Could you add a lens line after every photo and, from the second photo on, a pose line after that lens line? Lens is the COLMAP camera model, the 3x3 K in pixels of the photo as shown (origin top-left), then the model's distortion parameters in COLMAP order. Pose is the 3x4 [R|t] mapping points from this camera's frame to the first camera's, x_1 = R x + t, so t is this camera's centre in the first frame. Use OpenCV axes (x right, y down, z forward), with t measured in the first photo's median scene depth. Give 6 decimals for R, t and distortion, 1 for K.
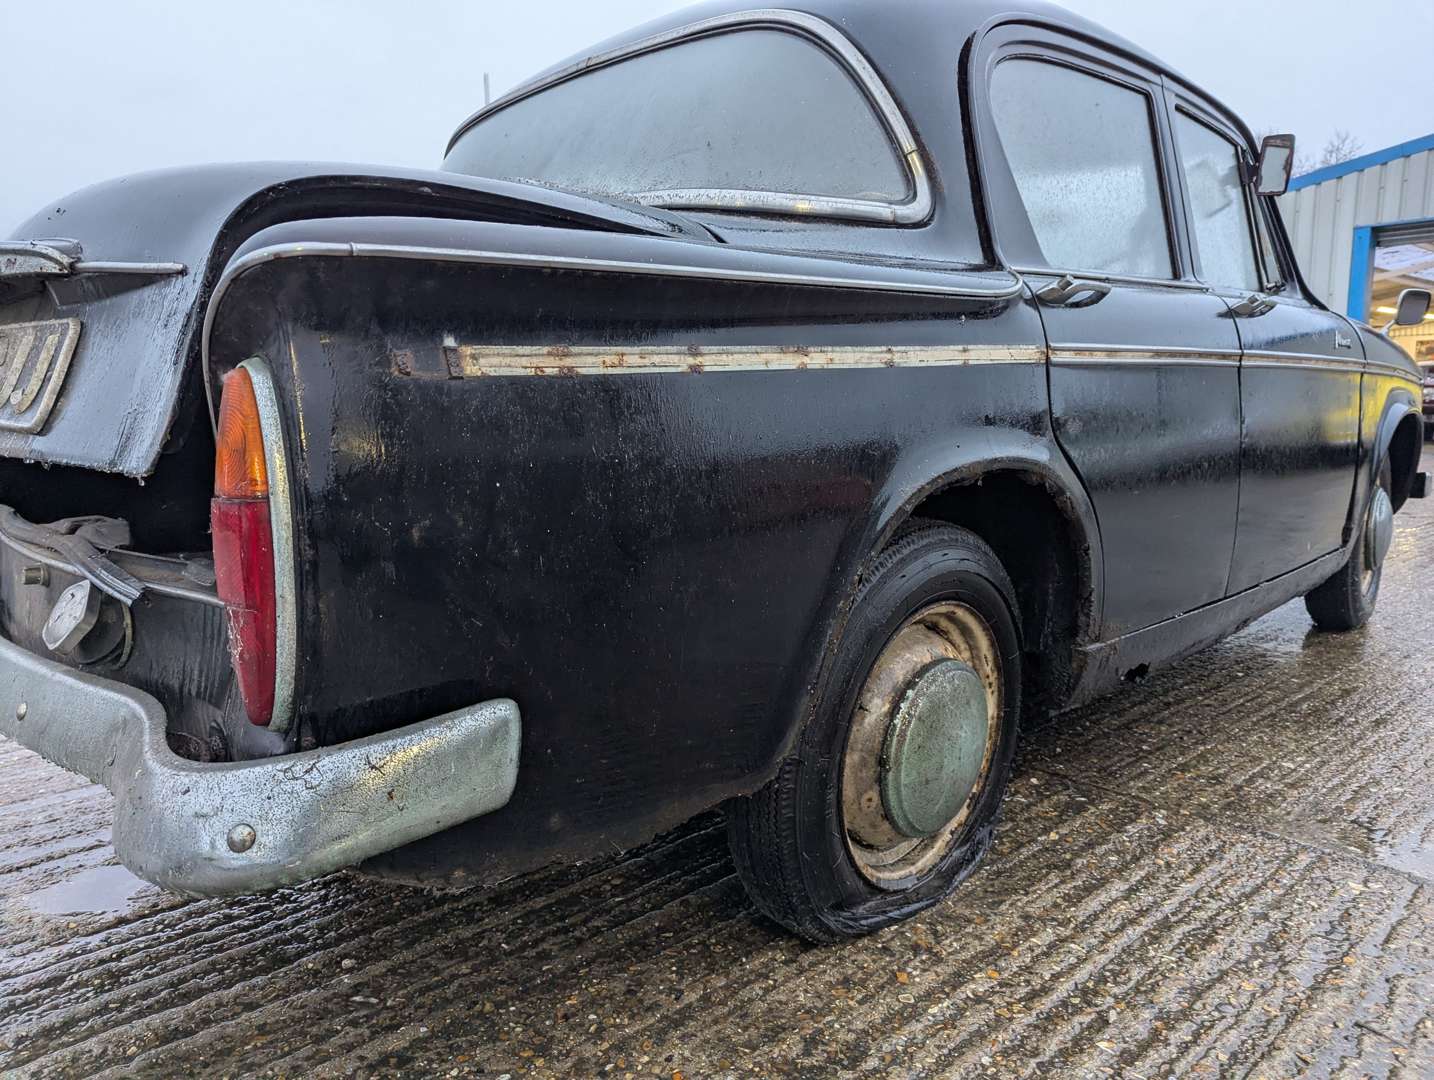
lens RADIAL K [[1015.3, 0, 717.0], [0, 1015.3, 540.0], [0, 0, 1]] dist [0.051650, -0.036769]
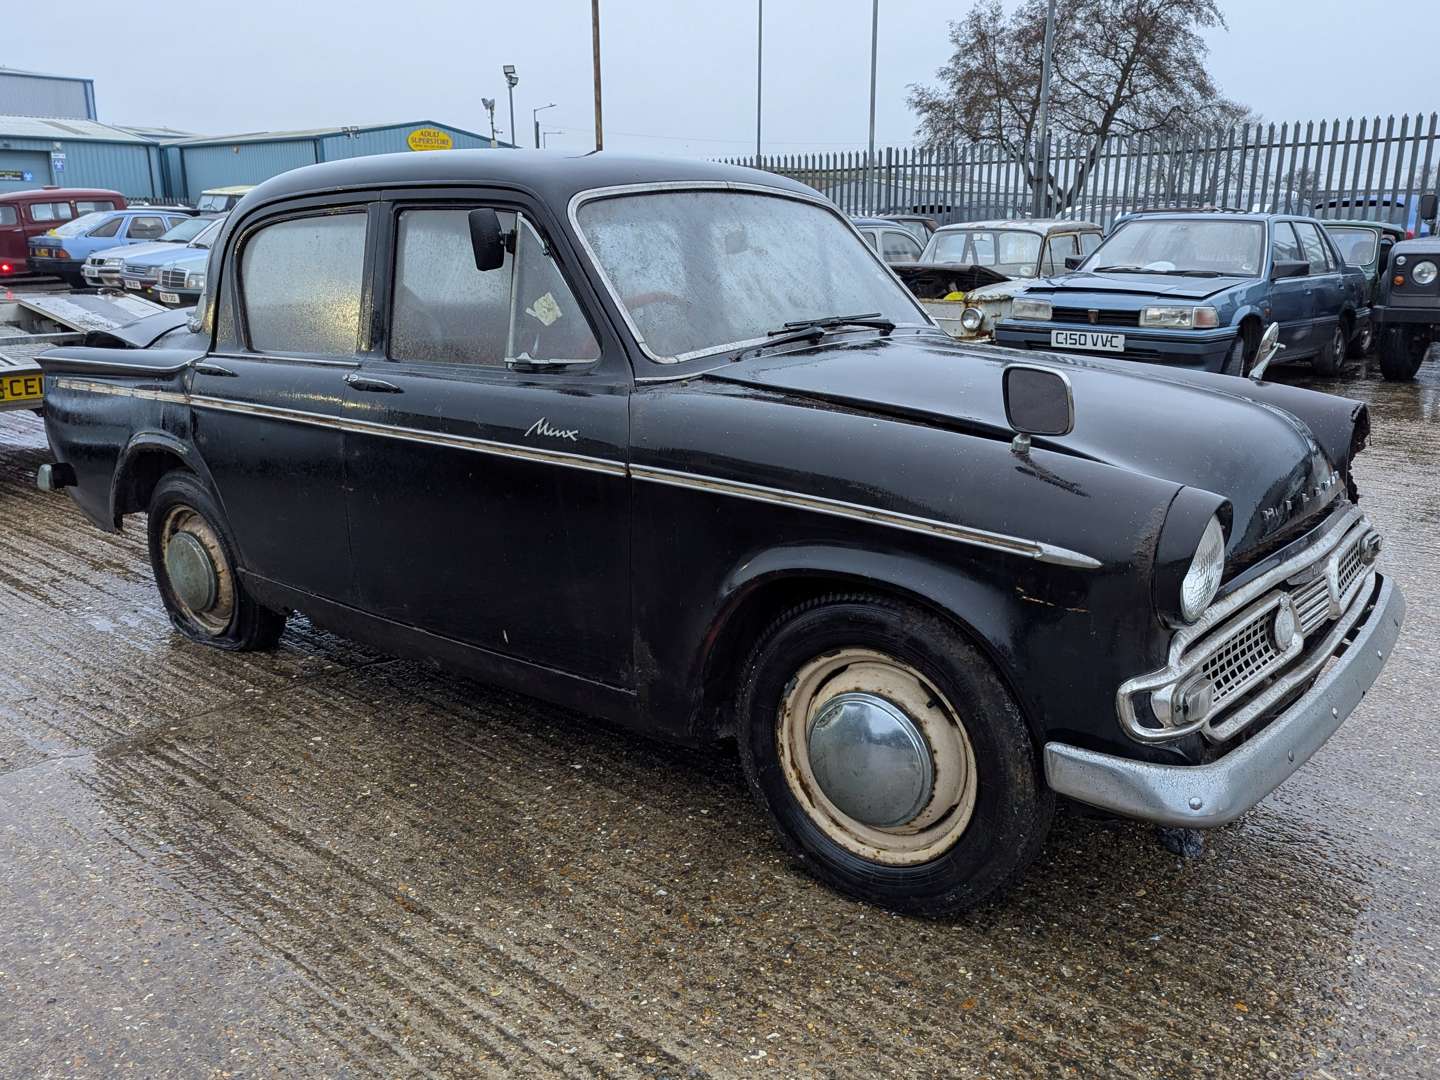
lens RADIAL K [[1199.6, 0, 750.1], [0, 1199.6, 522.2], [0, 0, 1]] dist [0.044971, -0.002997]
pose [[0.103669, 0.240195, -0.965173, 3.223449], [-0.135821, 0.964730, 0.225496, -0.738714], [0.985294, 0.107714, 0.132637, 2.087803]]
